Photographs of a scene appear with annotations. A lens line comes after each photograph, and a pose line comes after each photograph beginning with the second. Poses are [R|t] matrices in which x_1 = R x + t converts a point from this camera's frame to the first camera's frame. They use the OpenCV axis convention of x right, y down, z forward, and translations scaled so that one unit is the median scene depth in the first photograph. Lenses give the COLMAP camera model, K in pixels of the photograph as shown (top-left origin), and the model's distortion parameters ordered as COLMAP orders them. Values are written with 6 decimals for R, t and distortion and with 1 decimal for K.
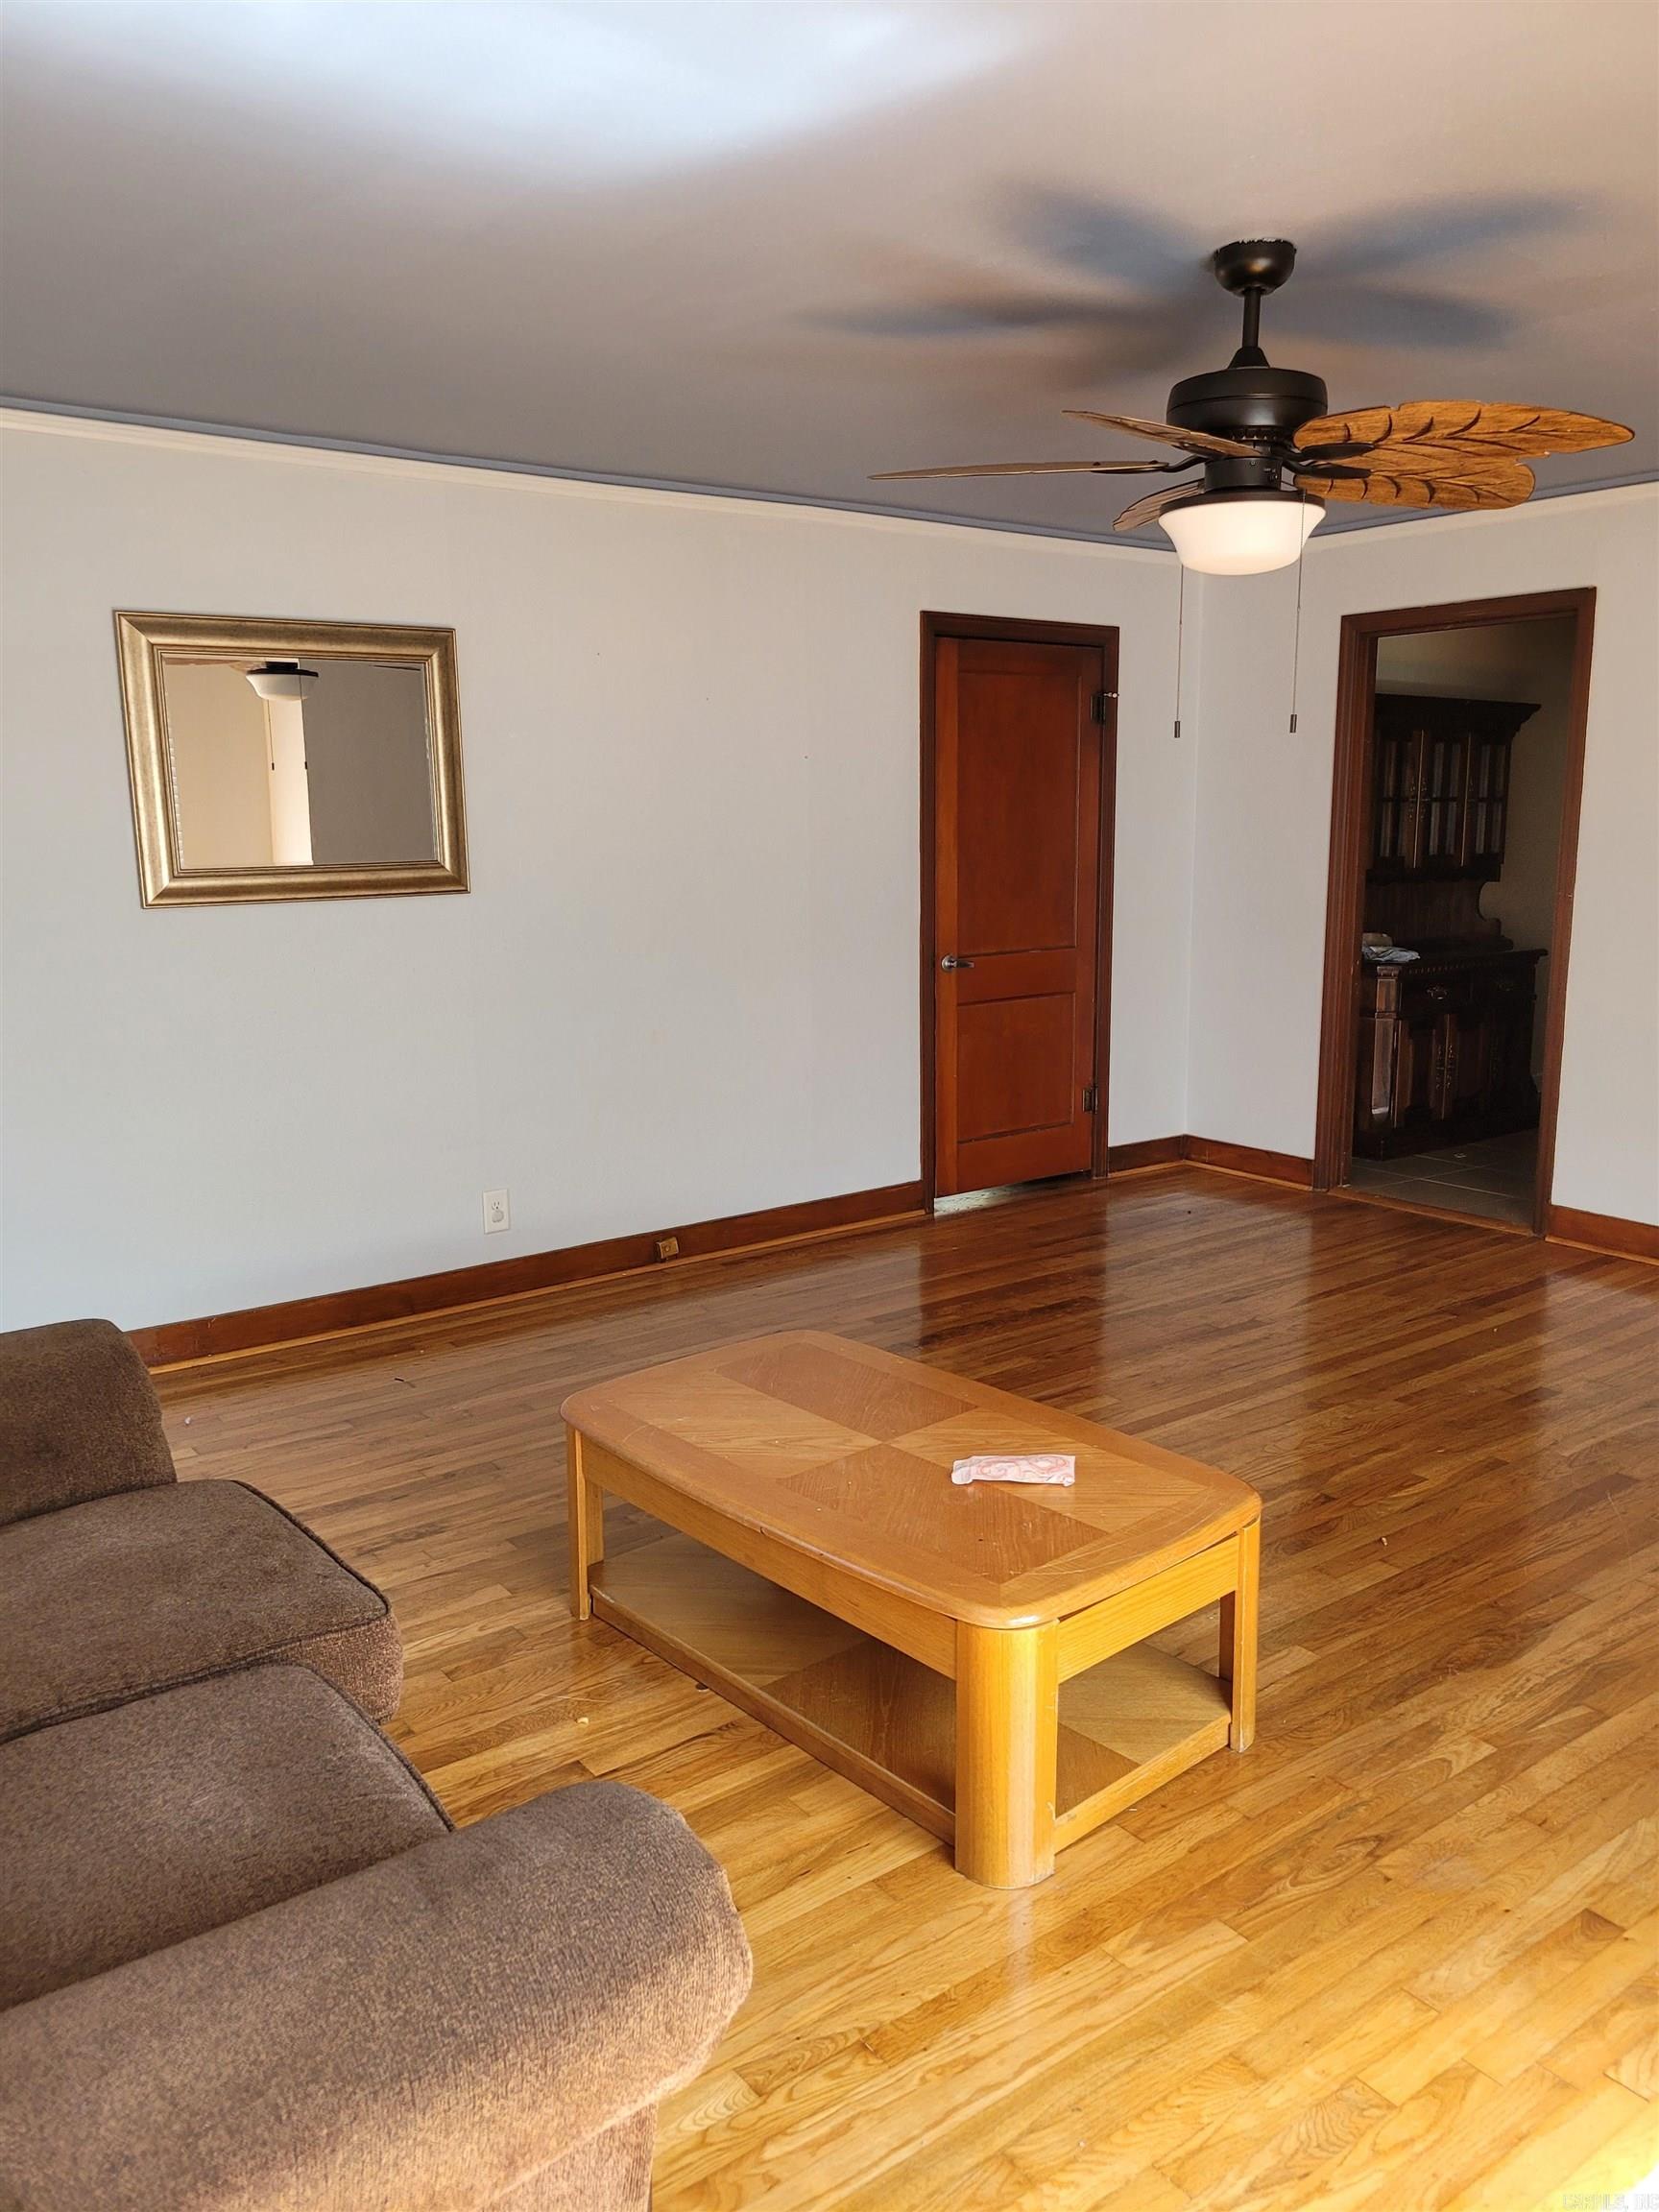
lens RADIAL K [[1699.4, 0, 840.4], [0, 1699.4, 1114.6], [0, 0, 1]] dist [0.027418, -0.004651]
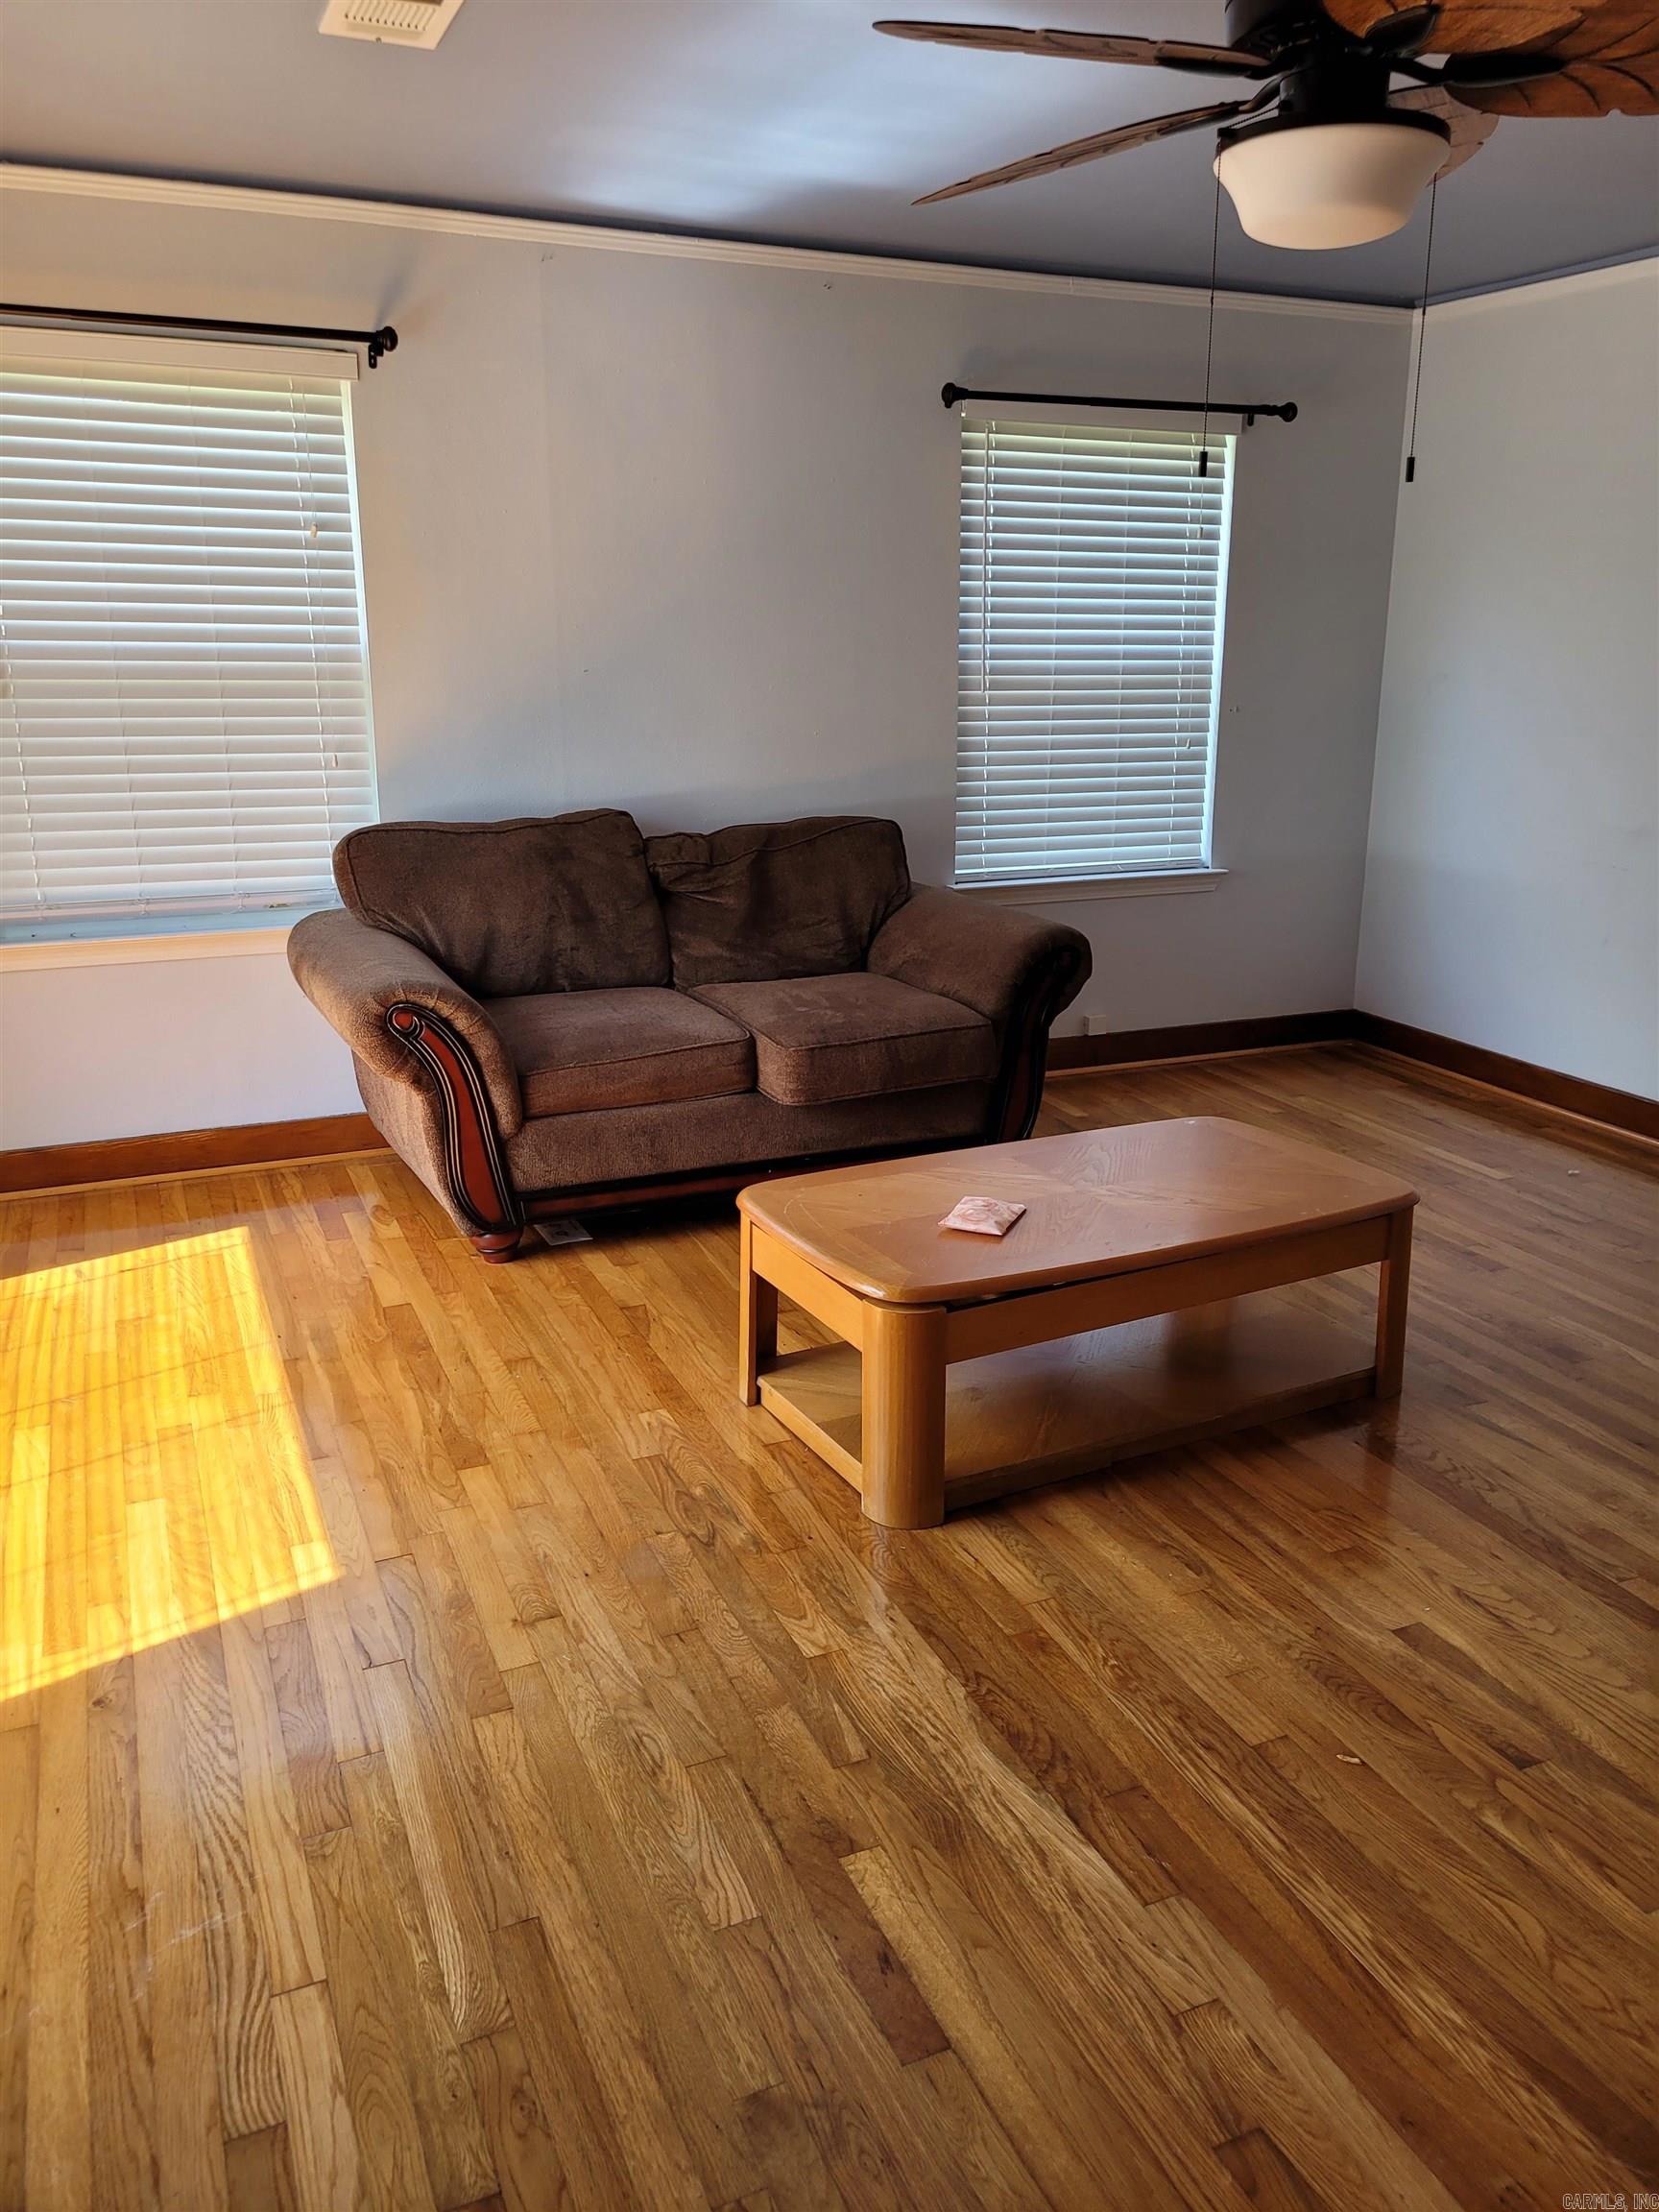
lens RADIAL K [[1699.4, 0, 842.5], [0, 1699.4, 1094.6], [0, 0, 1]] dist [0.027418, -0.004651]
pose [[-0.240102, 0.260844, -0.935046, 1.047823], [-0.187652, 0.932583, 0.308342, -0.166564], [0.952438, 0.249497, -0.174968, 1.016768]]
